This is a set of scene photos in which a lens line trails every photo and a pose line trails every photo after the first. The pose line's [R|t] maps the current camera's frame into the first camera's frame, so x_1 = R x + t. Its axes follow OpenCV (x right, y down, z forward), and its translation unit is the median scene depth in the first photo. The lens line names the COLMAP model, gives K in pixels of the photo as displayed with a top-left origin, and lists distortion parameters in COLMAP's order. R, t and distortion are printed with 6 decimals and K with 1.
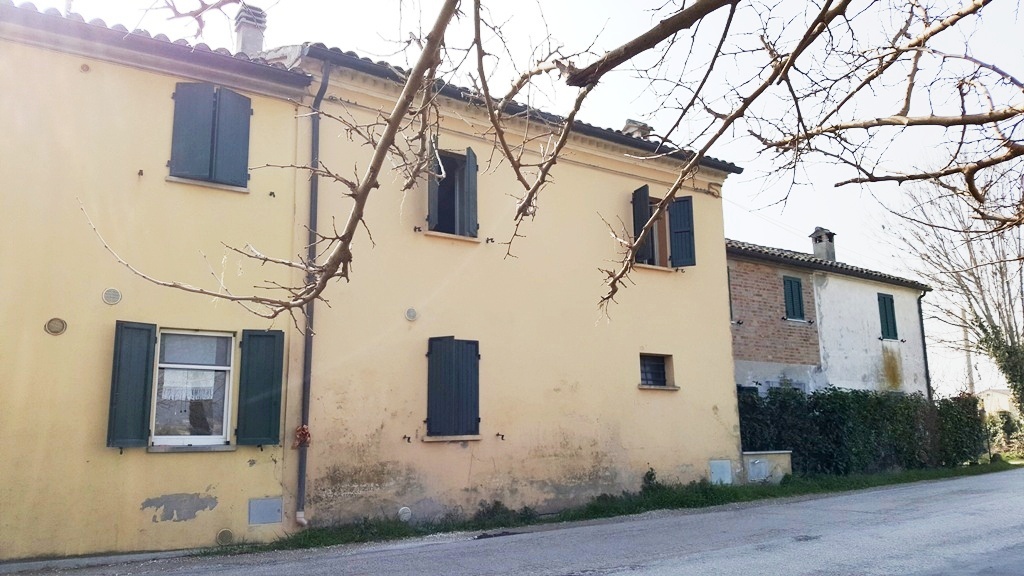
lens RADIAL K [[777.9, 0, 517.4], [0, 777.9, 286.9], [0, 0, 1]] dist [0.245711, -0.637261]
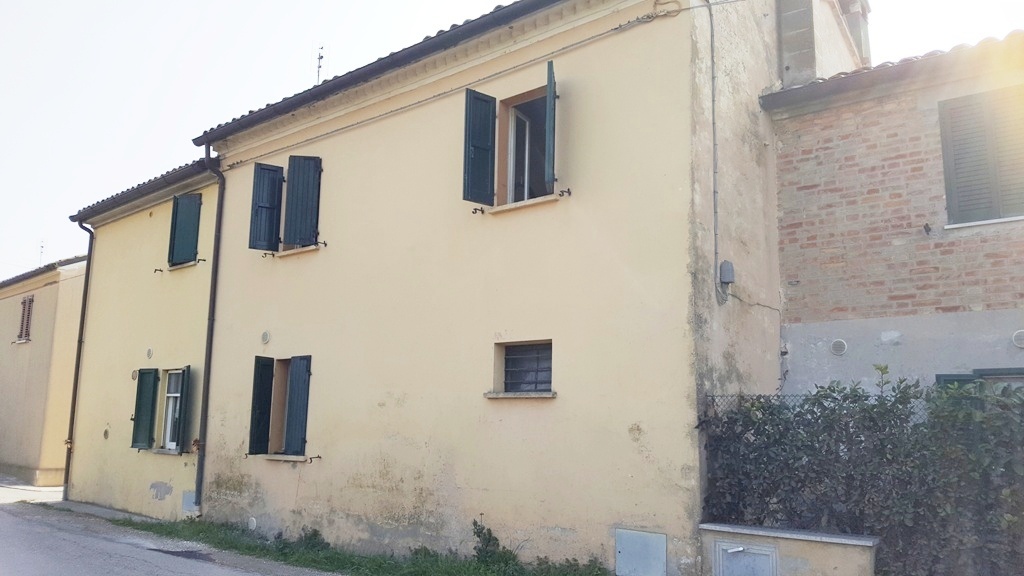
lens RADIAL K [[777.9, 0, 517.4], [0, 777.9, 286.9], [0, 0, 1]] dist [0.245711, -0.637261]
pose [[0.237068, -0.136989, -0.961786, 0.908505], [0.166534, 0.981085, -0.098689, 0.120402], [0.957113, -0.136774, 0.255397, 0.979857]]
